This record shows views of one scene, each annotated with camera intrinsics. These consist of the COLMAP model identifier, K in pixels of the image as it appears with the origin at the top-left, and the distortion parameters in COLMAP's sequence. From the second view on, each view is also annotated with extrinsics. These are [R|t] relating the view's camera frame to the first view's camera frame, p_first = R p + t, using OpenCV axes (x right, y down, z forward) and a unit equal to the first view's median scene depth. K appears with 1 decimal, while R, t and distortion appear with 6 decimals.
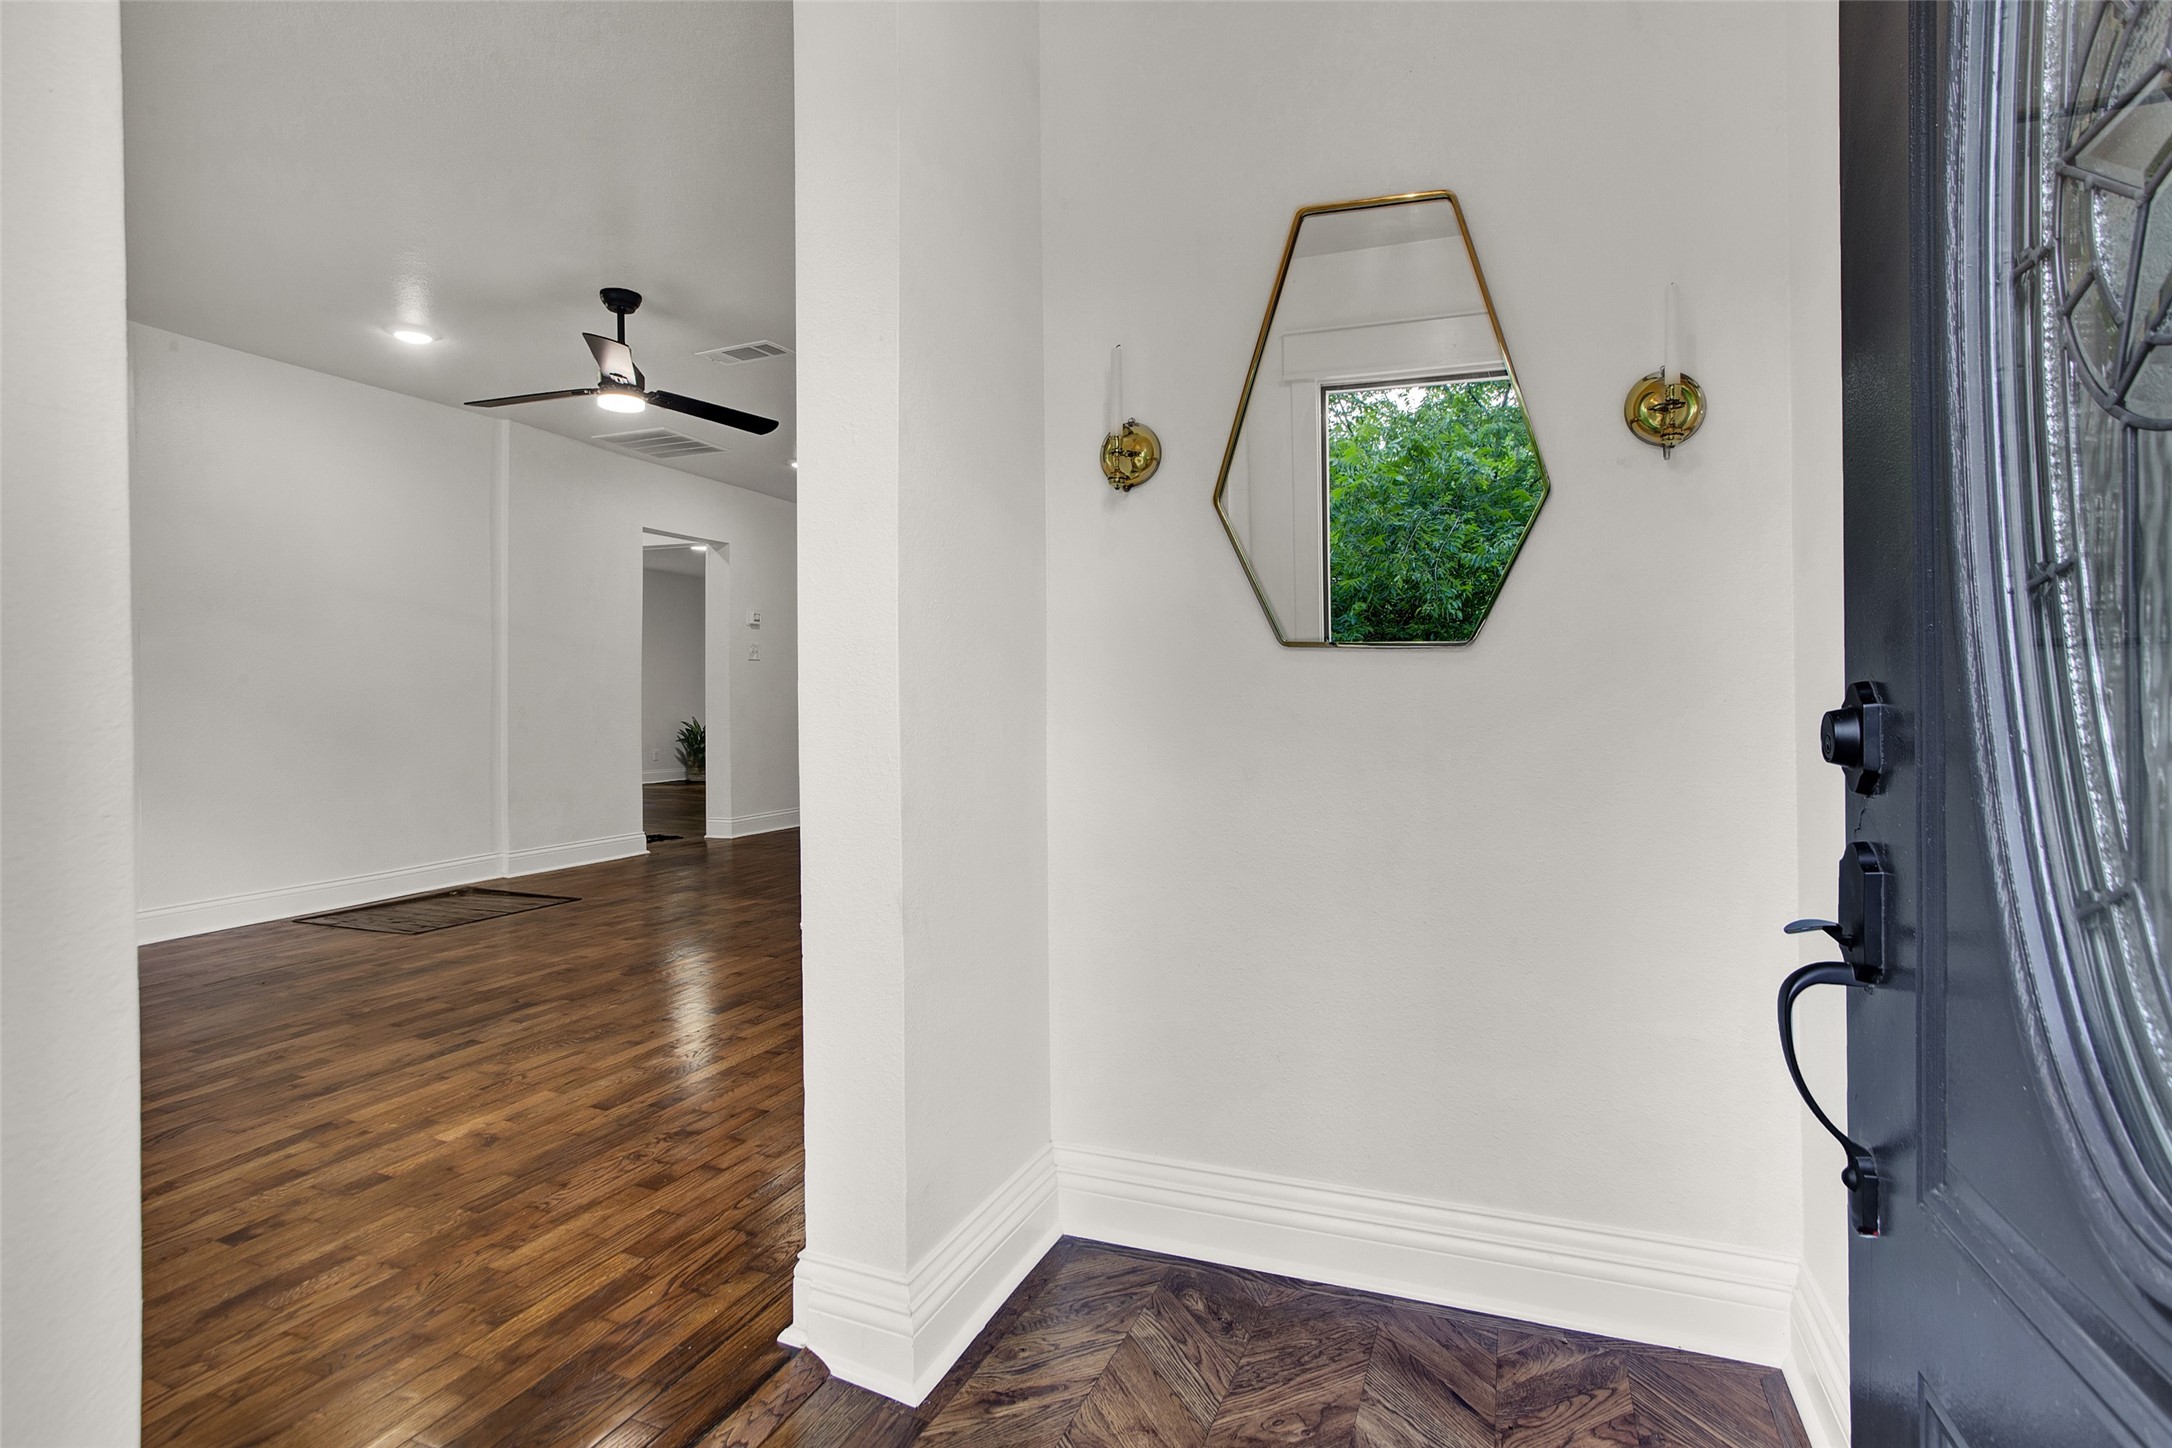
lens RADIAL K [[1096.6, 0, 1074.5], [0, 1096.6, 701.2], [0, 0, 1]] dist [-0.002243, 0.000324]
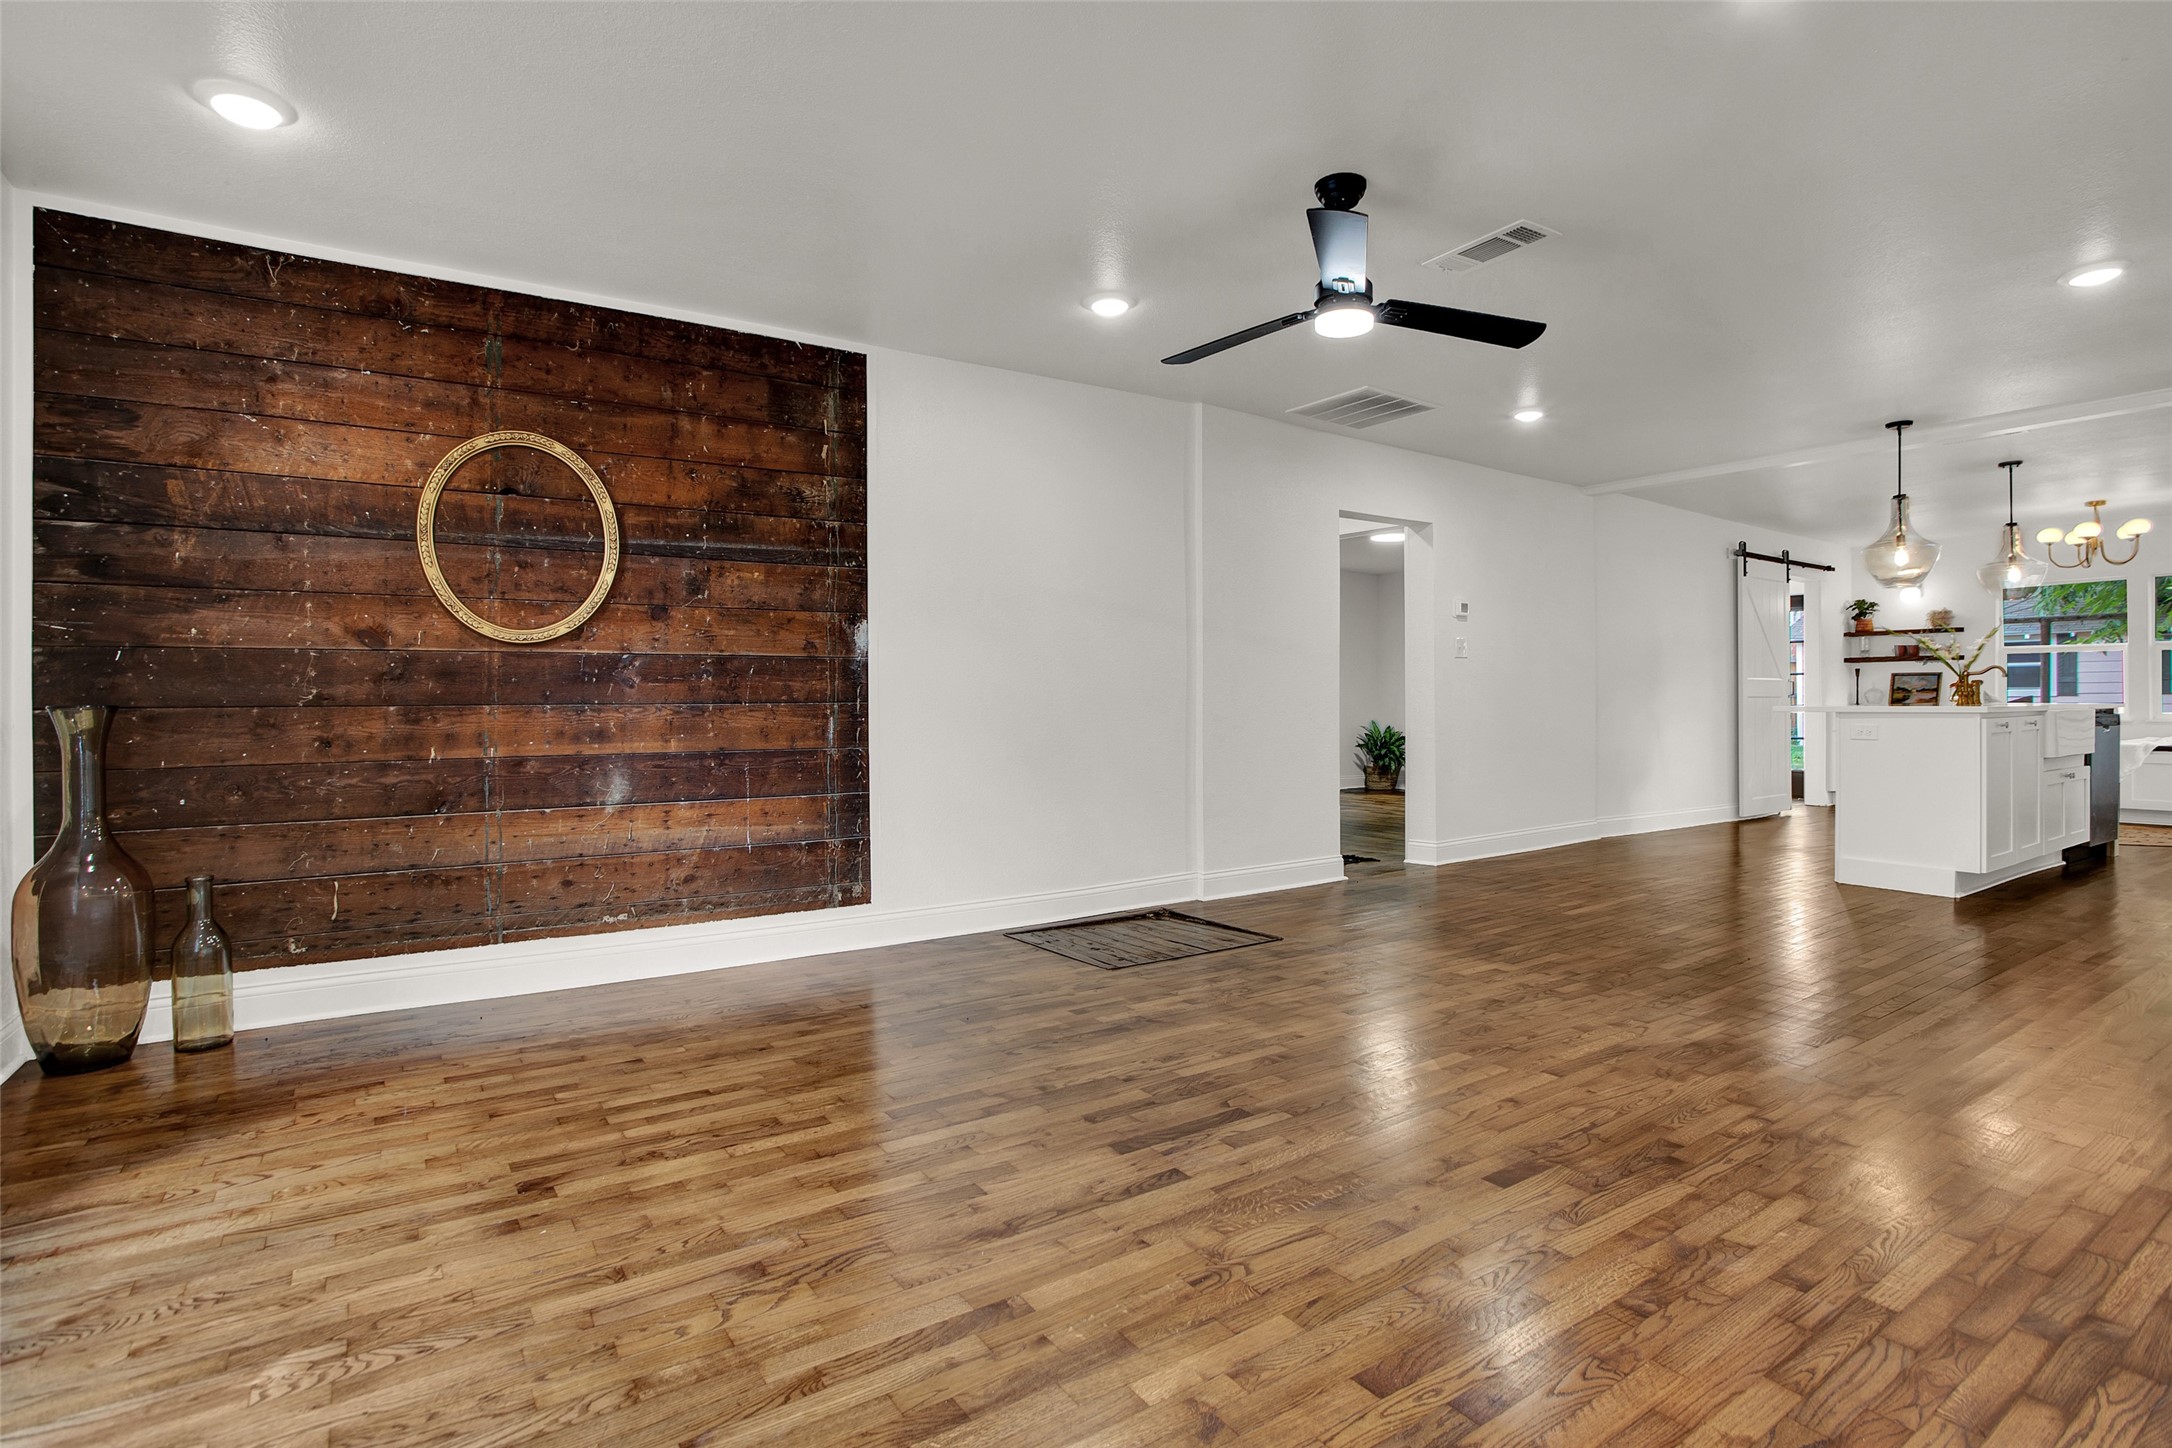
lens RADIAL K [[1080.8, 0, 1086.0], [0, 1080.8, 724.0], [0, 0, 1]] dist [-0.085033, 0.035605]
pose [[0.841572, 0.009174, -0.540067, -0.209484], [0.003113, 0.999757, 0.021833, -0.005033], [0.540136, -0.020055, 0.841339, 0.358344]]
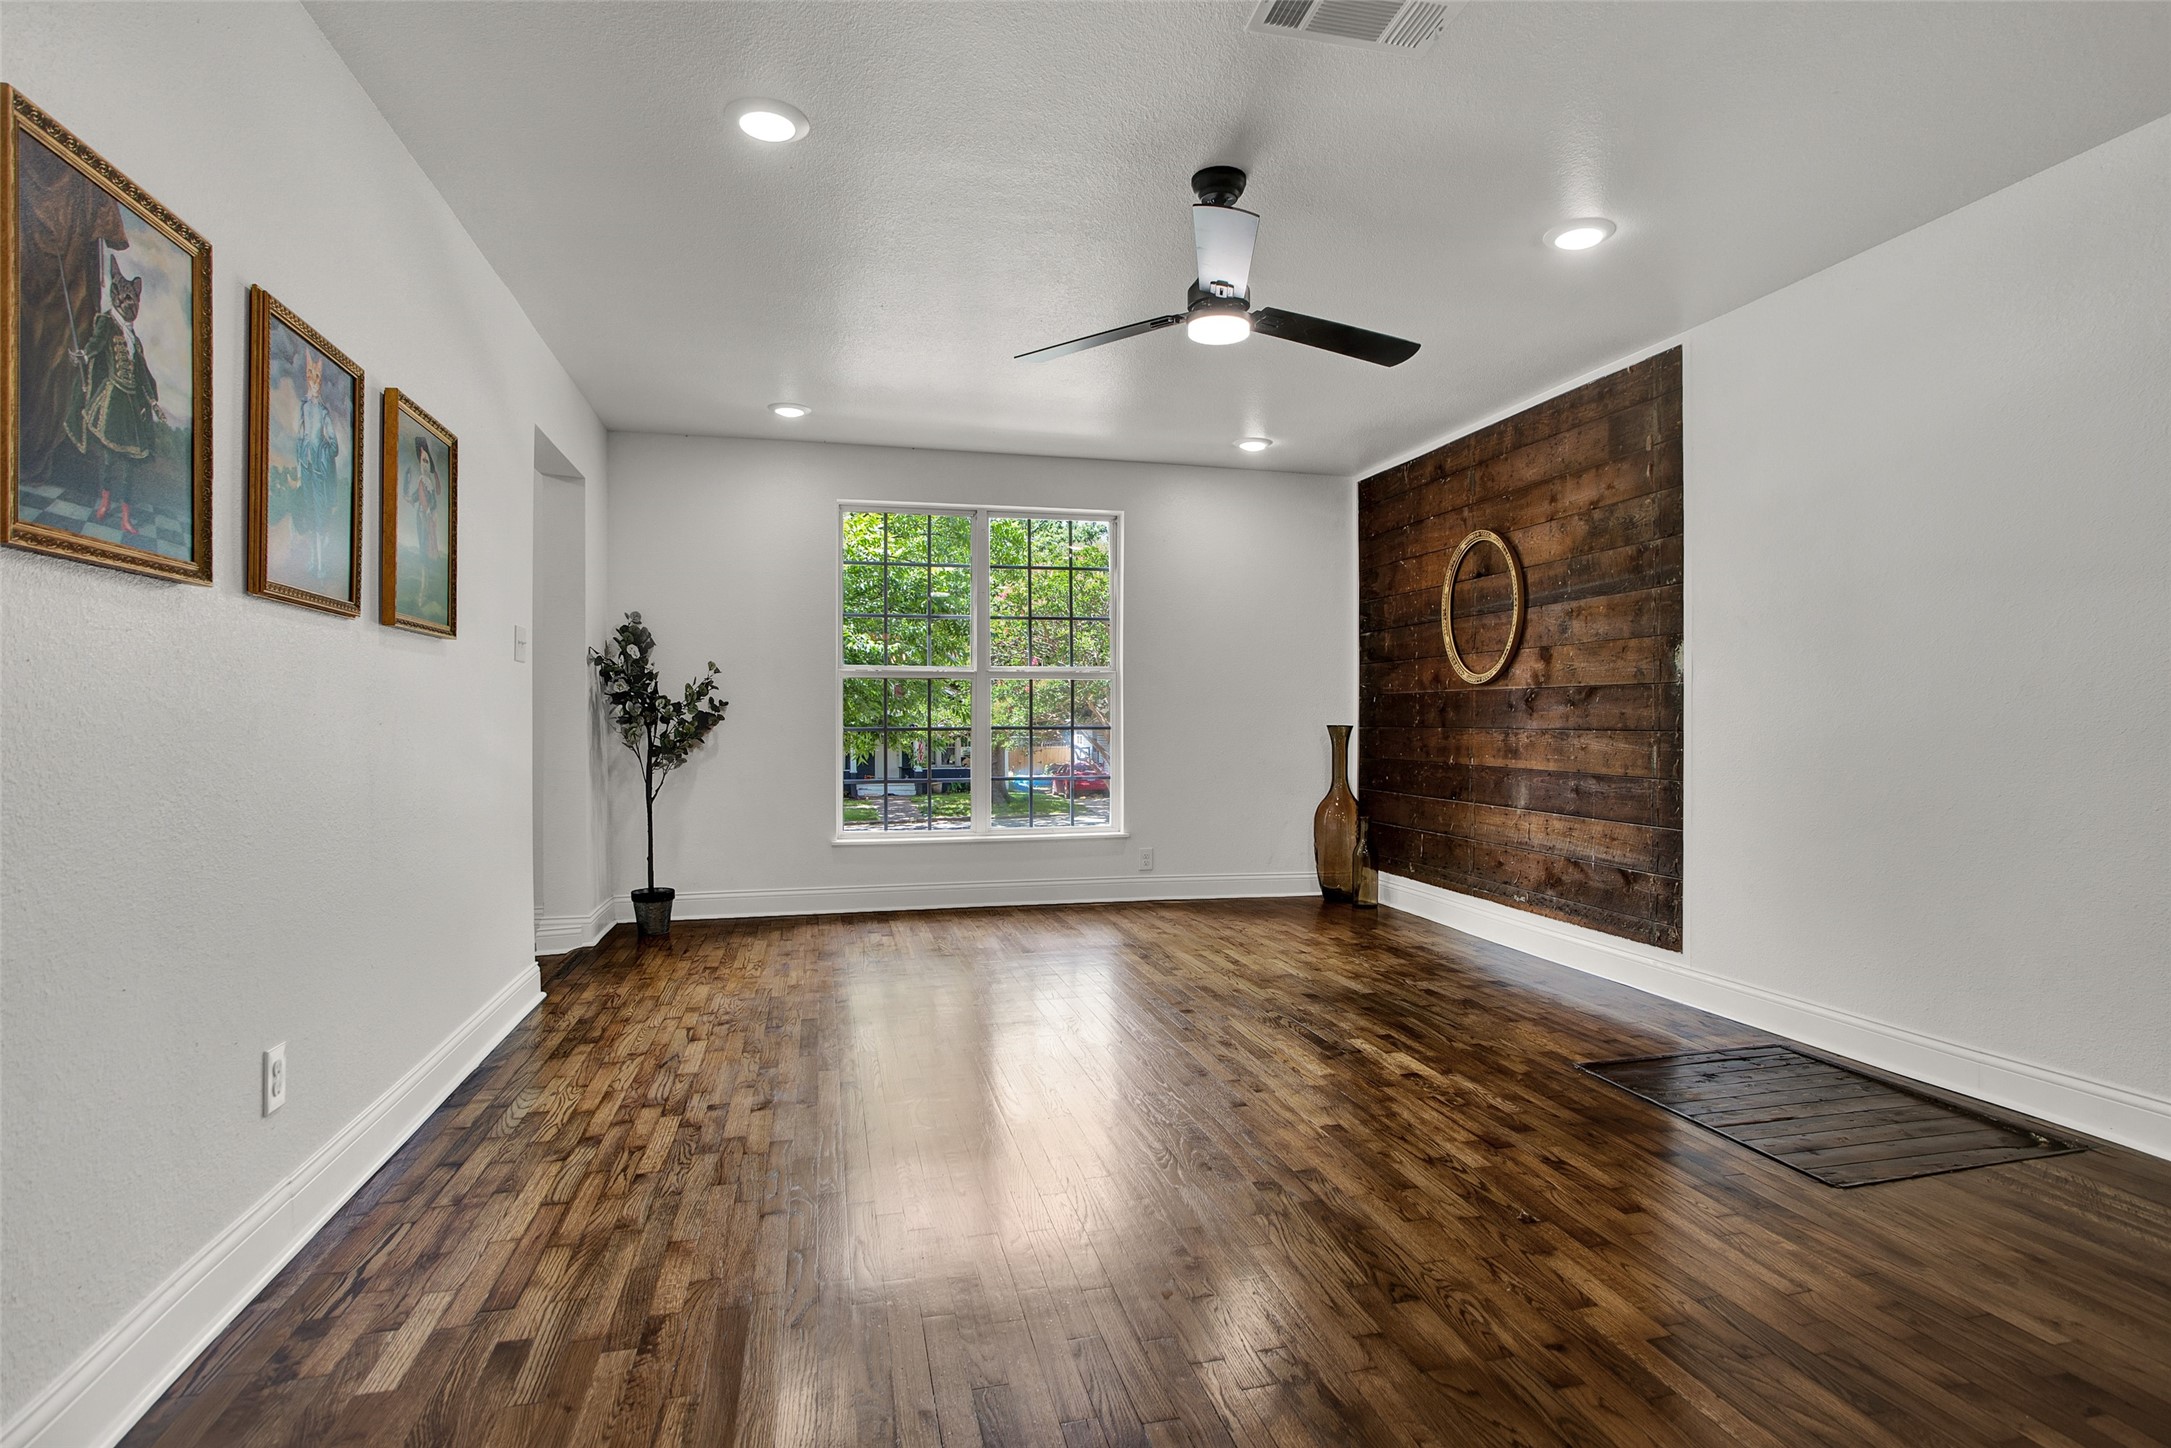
lens RADIAL K [[1080.3, 0, 1085.5], [0, 1080.3, 724.0], [0, 0, 1]] dist [-0.085033, 0.035605]
pose [[-0.799056, 0.004697, -0.601238, 0.090159], [0.000145, 0.999971, 0.007618, -0.020294], [0.601256, 0.006000, -0.799034, 1.871594]]
